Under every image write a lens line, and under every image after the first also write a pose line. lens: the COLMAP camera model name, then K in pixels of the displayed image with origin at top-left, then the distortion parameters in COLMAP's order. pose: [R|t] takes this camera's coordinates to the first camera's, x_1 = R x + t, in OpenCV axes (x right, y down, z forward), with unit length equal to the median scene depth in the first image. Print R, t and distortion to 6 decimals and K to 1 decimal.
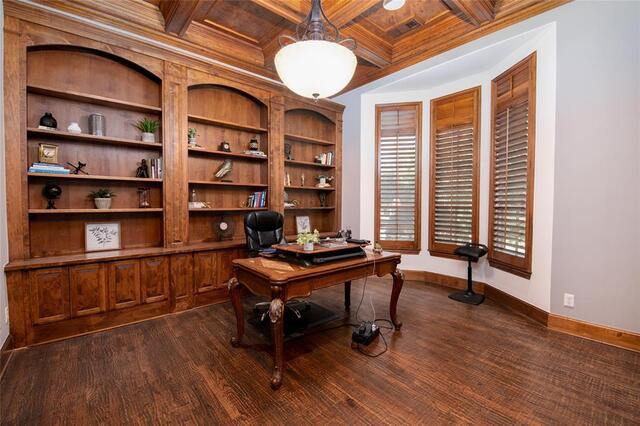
lens RADIAL K [[285.2, 0, 320.7], [0, 285.2, 212.6], [0, 0, 1]] dist [-0.013597, -0.003331]
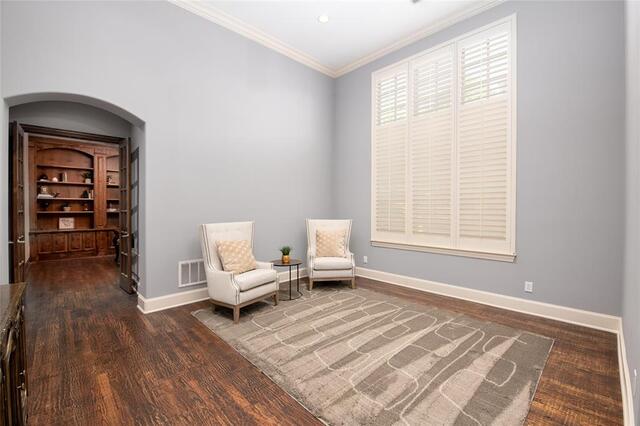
lens RADIAL K [[285.2, 0, 319.7], [0, 285.2, 211.9], [0, 0, 1]] dist [-0.013597, -0.003331]
pose [[0.996918, -0.000846, 0.078442, 1.223614], [0.002464, 0.999786, -0.020537, 0.044310], [-0.078408, 0.020667, 0.996707, -1.600884]]
